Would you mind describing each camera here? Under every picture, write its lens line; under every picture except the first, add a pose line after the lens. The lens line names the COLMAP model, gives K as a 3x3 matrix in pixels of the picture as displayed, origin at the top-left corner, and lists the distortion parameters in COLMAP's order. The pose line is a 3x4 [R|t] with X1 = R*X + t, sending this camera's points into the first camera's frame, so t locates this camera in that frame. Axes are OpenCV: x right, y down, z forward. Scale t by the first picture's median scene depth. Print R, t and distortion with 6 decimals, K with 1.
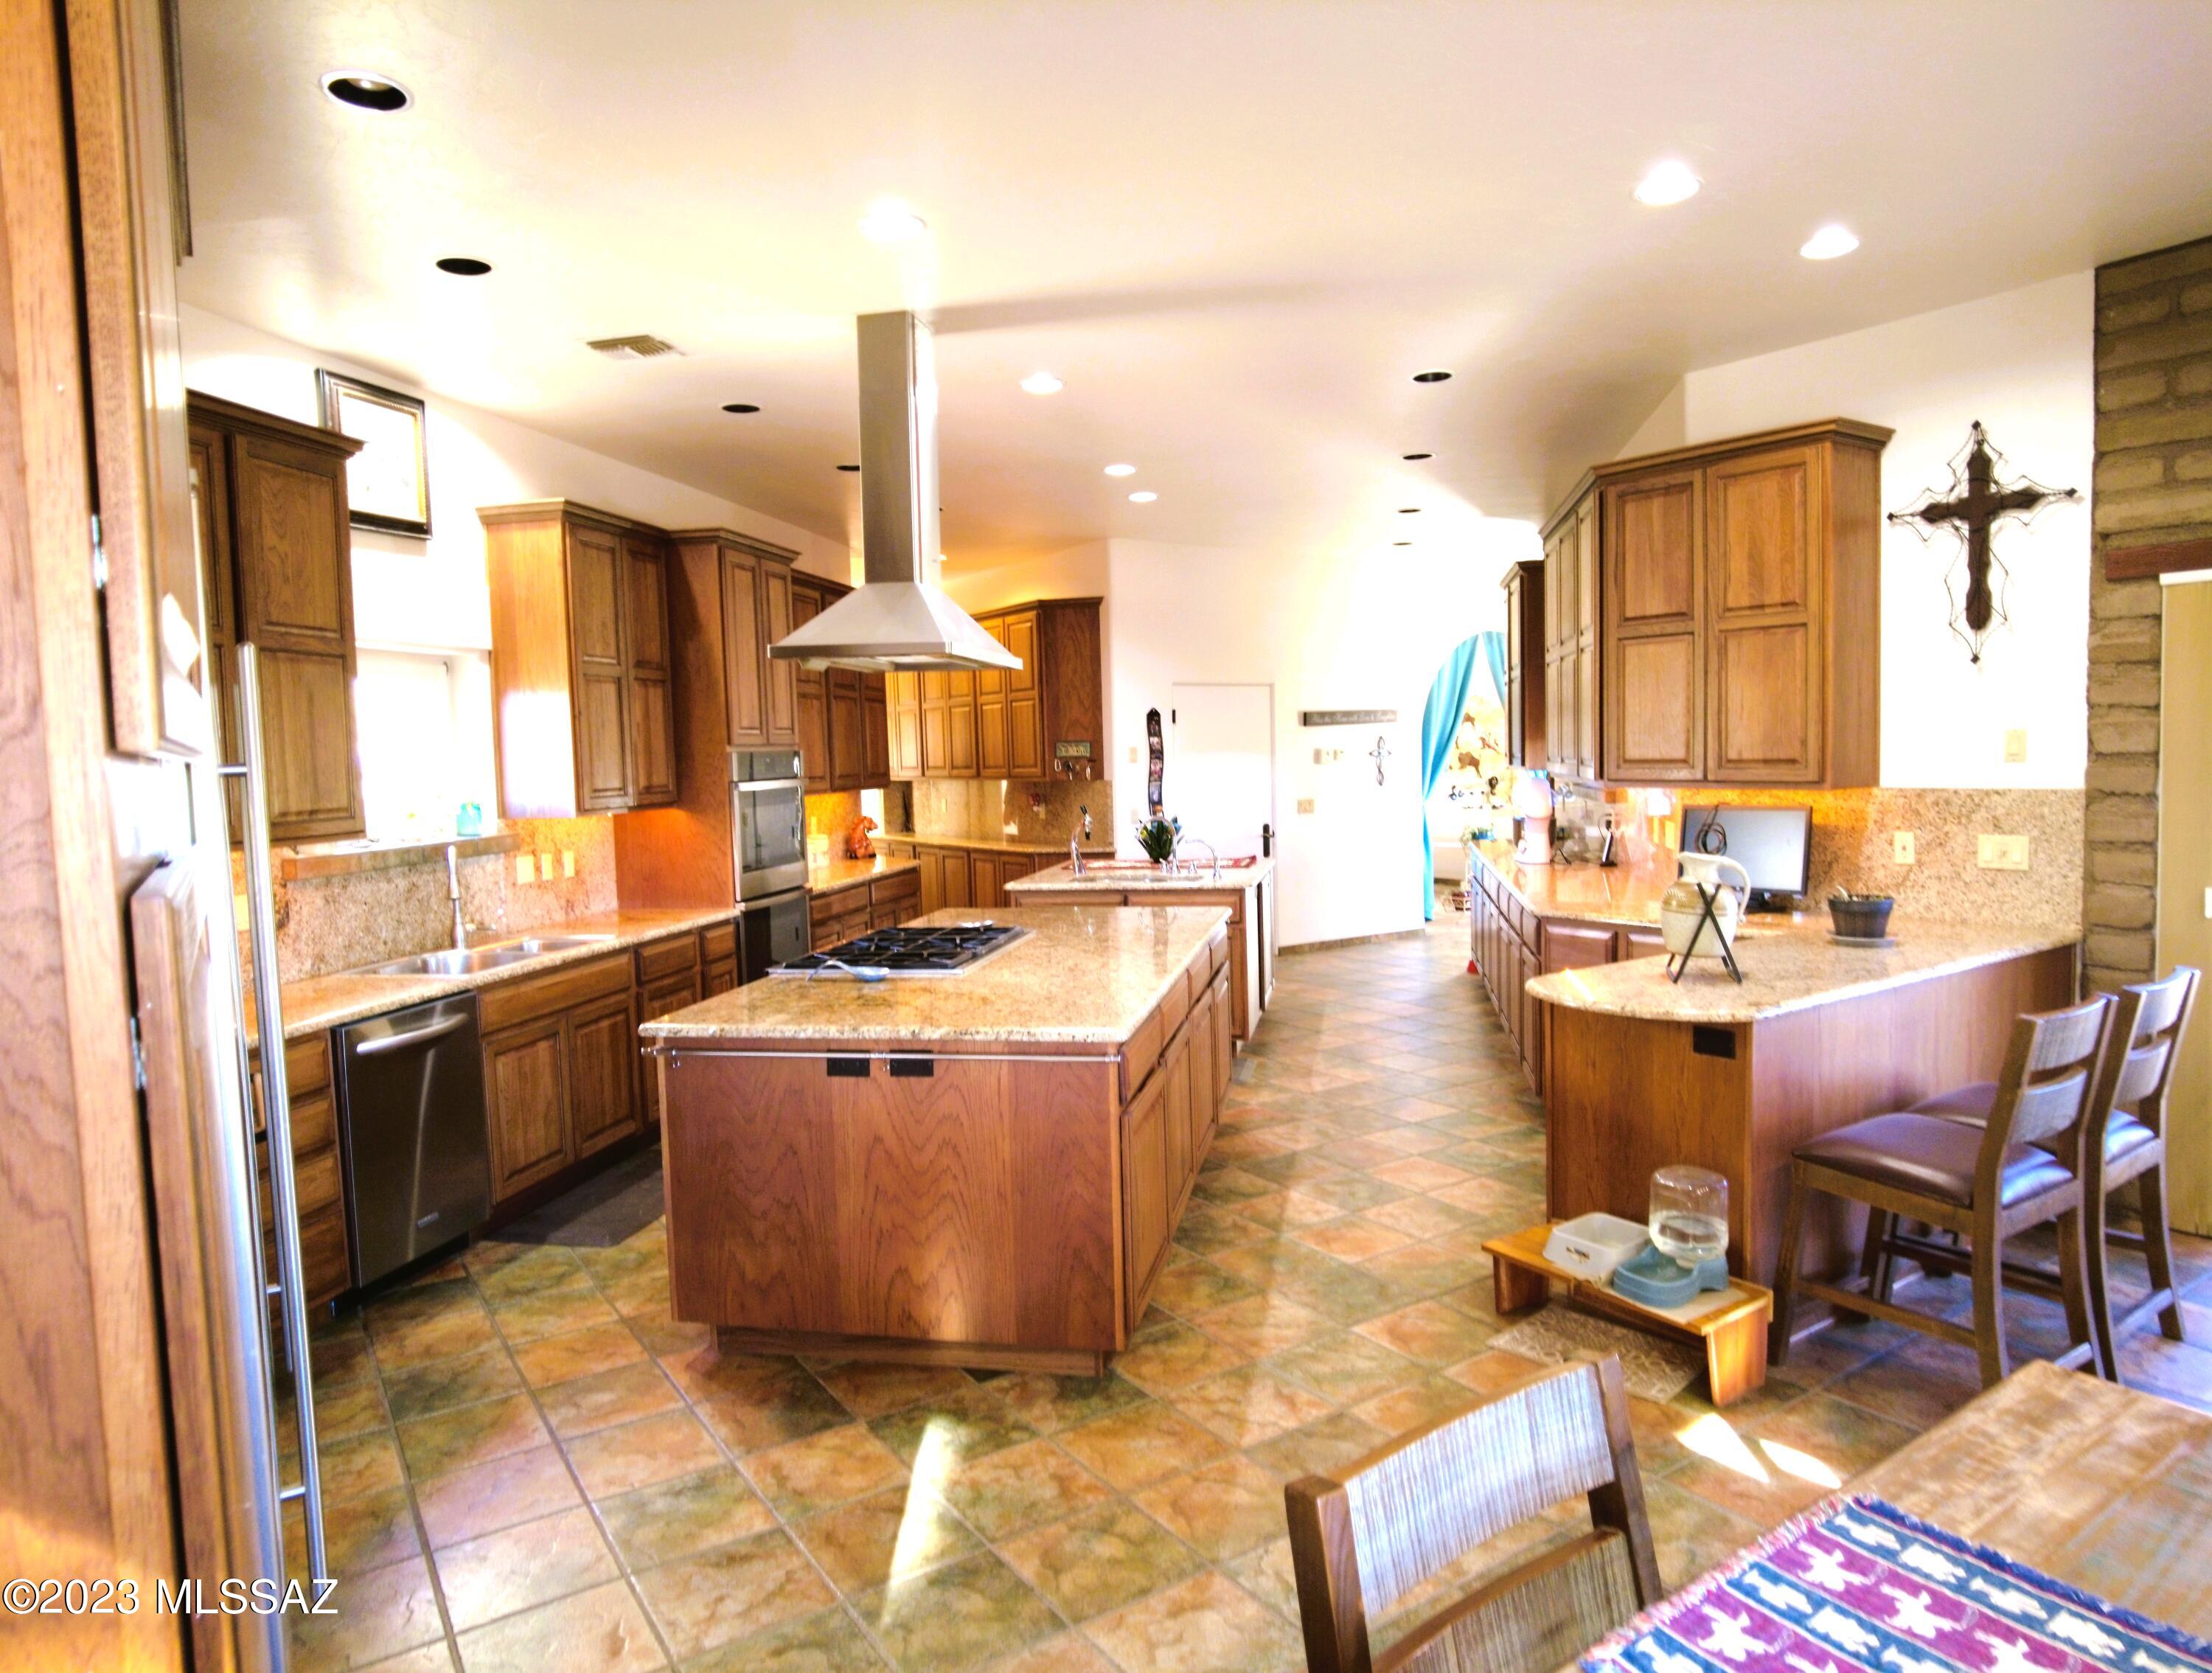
lens RADIAL K [[1404.7, 0, 1102.7], [0, 1404.7, 833.9], [0, 0, 1]] dist [-0.007667, 0.011498]
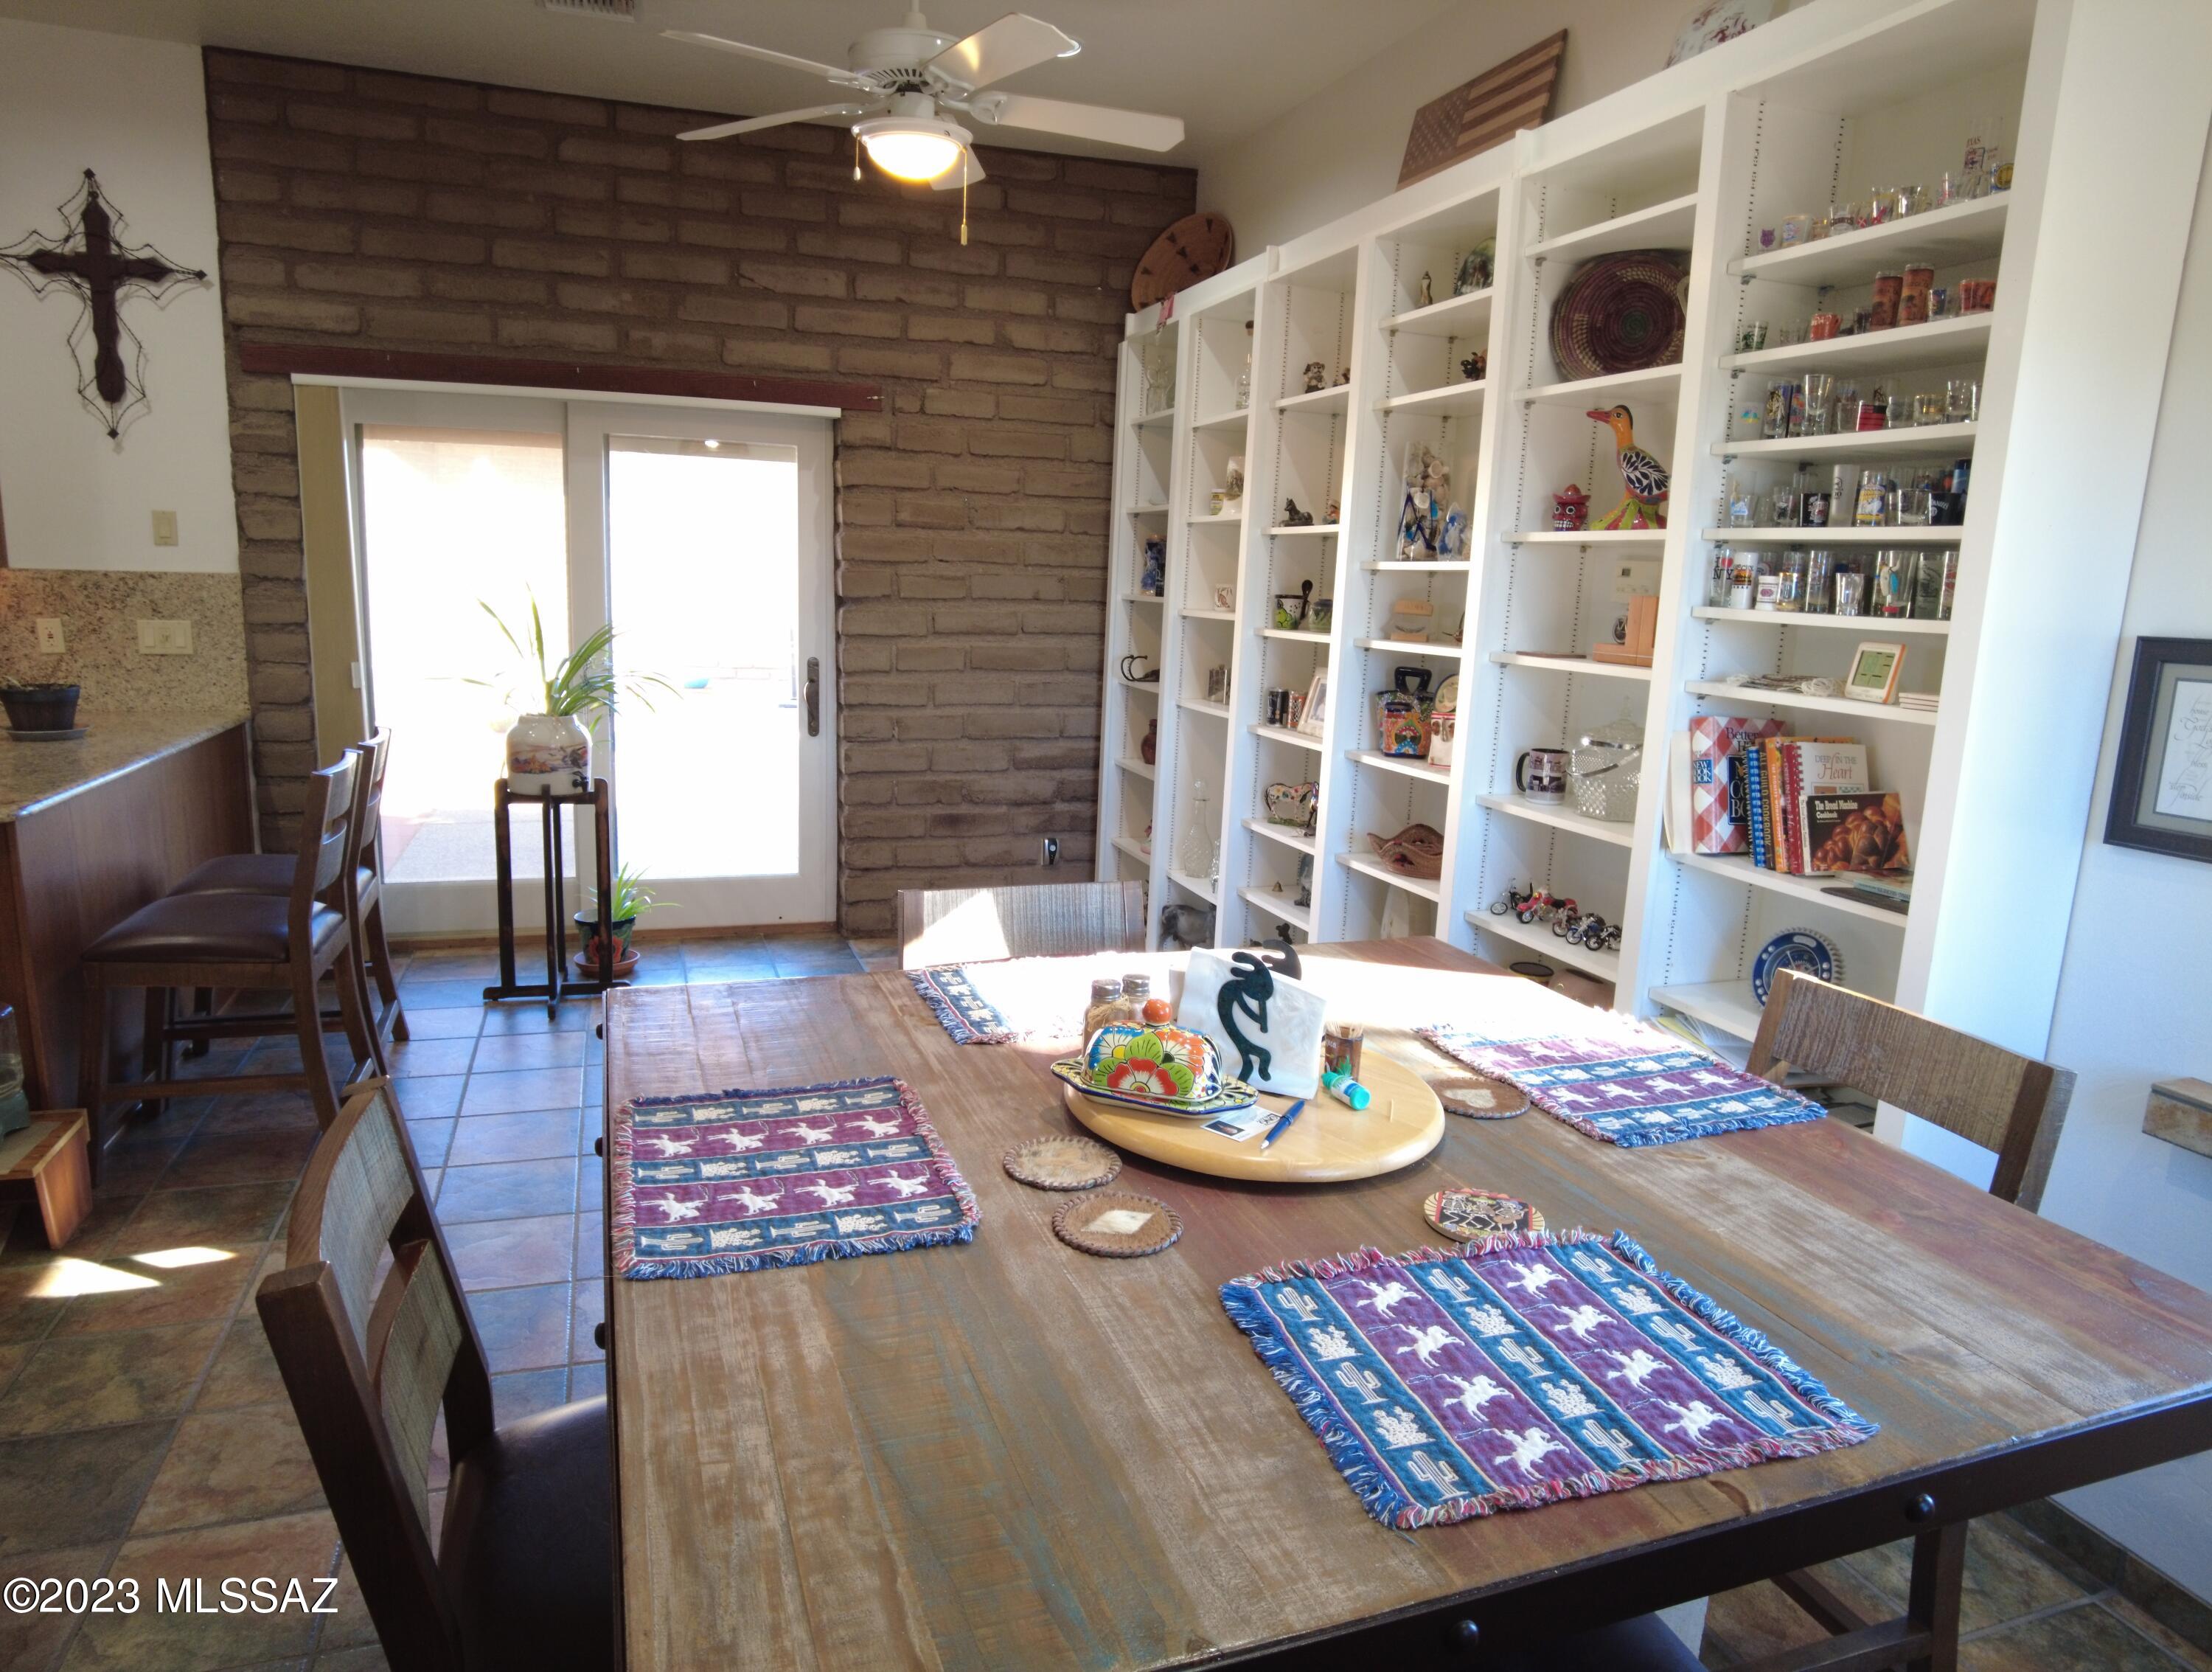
lens RADIAL K [[1404.9, 0, 1096.4], [0, 1404.9, 838.2], [0, 0, 1]] dist [-0.007667, 0.011498]
pose [[0.260154, -0.144057, 0.954760, -0.165590], [0.025070, 0.989482, 0.142465, 0.030503], [-0.965242, -0.013127, 0.261029, 0.105099]]
